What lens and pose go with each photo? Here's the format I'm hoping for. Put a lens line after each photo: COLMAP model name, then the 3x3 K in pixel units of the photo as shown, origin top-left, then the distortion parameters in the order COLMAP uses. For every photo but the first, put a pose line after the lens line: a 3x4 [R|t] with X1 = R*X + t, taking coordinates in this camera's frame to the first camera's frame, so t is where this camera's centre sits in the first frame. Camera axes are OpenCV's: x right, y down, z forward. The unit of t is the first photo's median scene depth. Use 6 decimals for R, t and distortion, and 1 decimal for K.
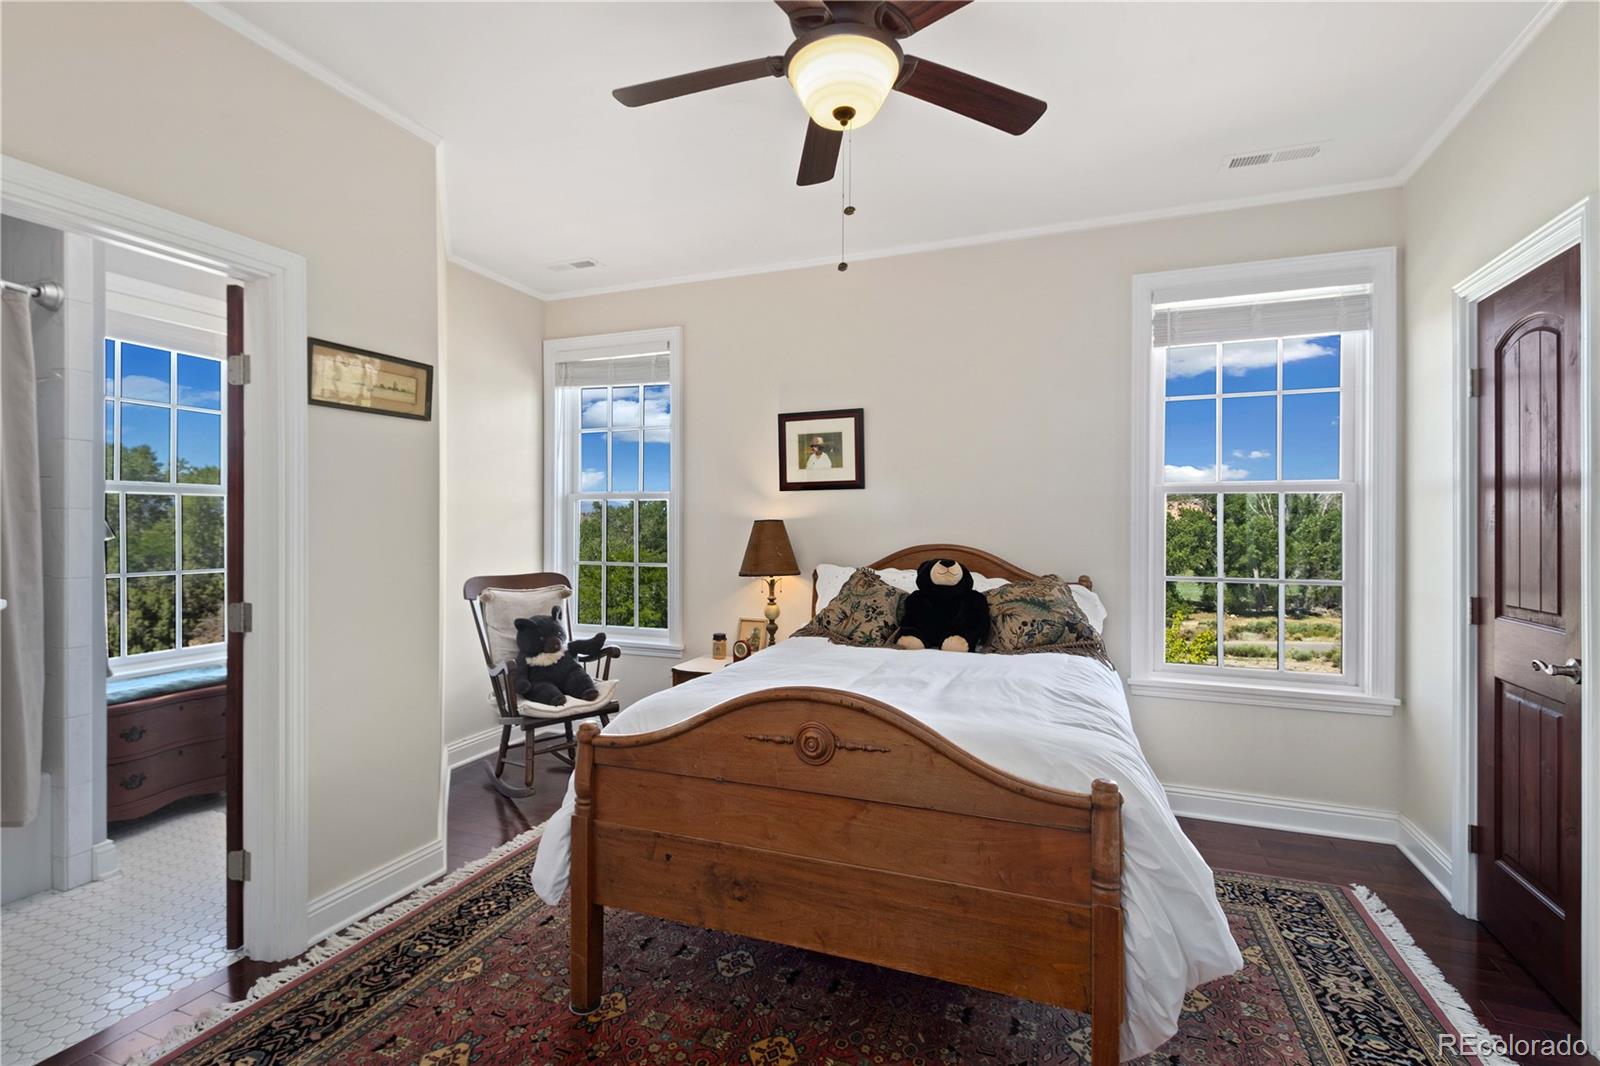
lens RADIAL K [[750.6, 0, 843.6], [0, 750.6, 528.2], [0, 0, 1]] dist [-0.013939, -0.000205]
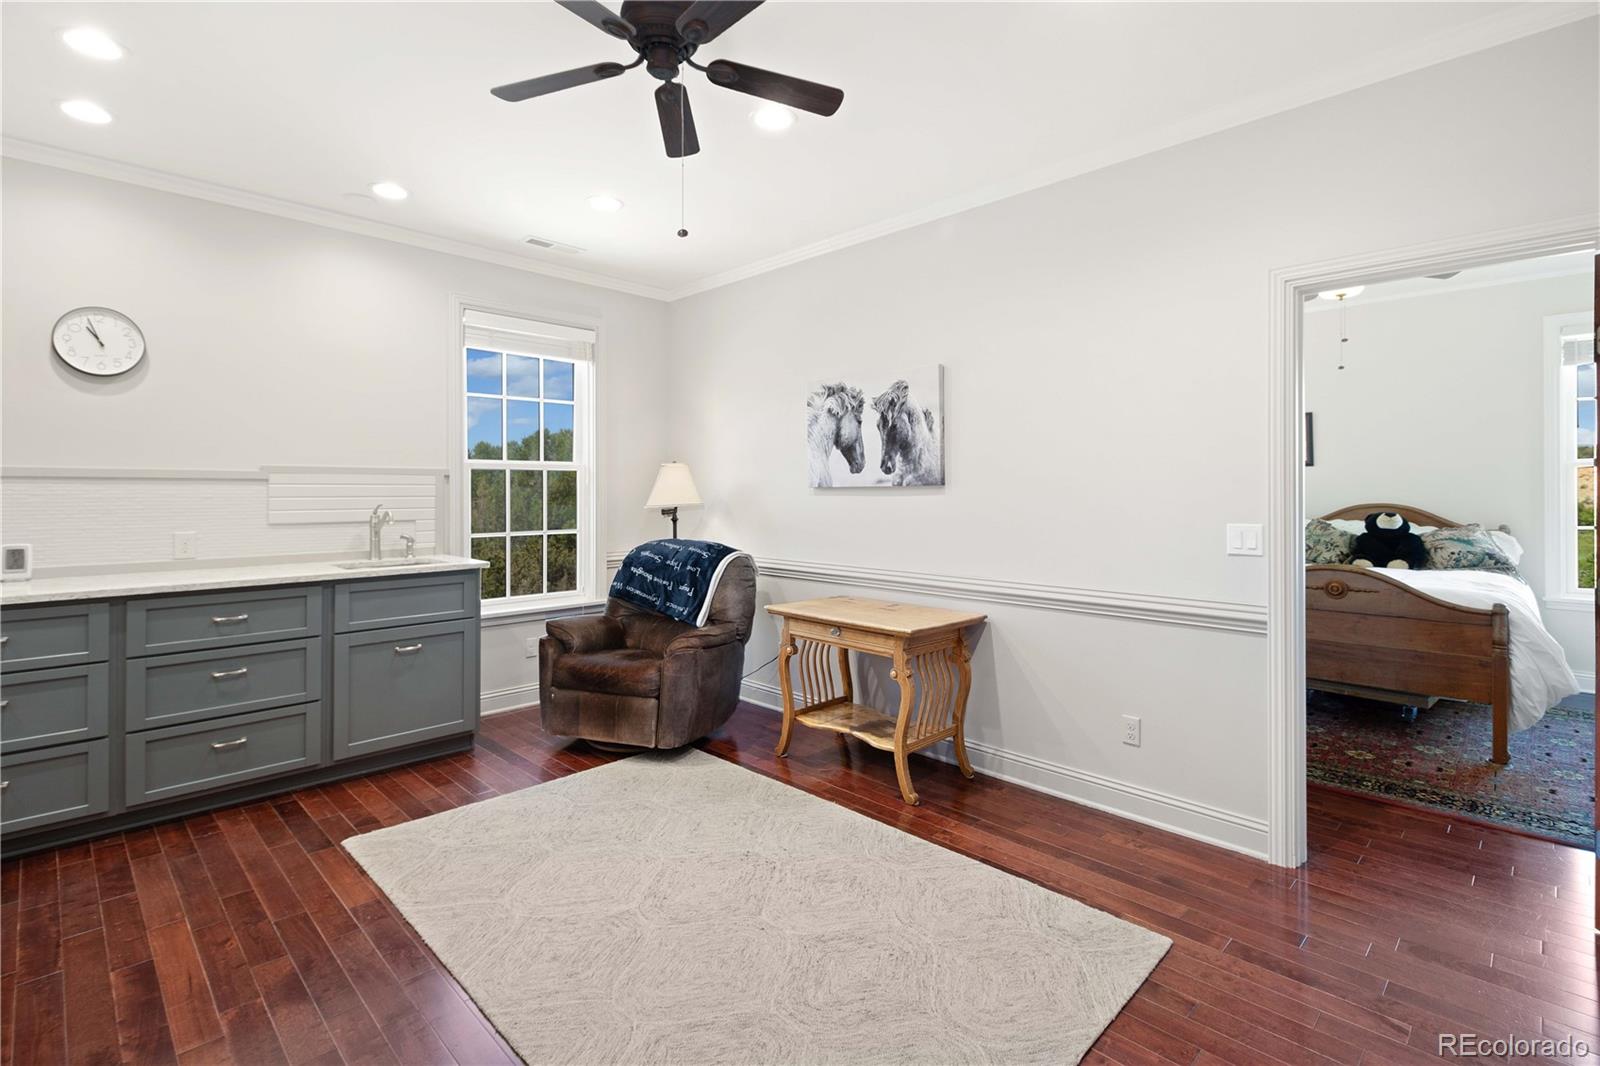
lens RADIAL K [[759.2, 0, 792.6], [0, 759.2, 488.2], [0, 0, 1]] dist [-0.015630, -0.001241]
pose [[0.887700, -0.002300, -0.460417, -0.279844], [-0.000688, 0.999980, -0.006322, 0.001620], [0.460422, 0.005929, 0.887680, -1.097896]]
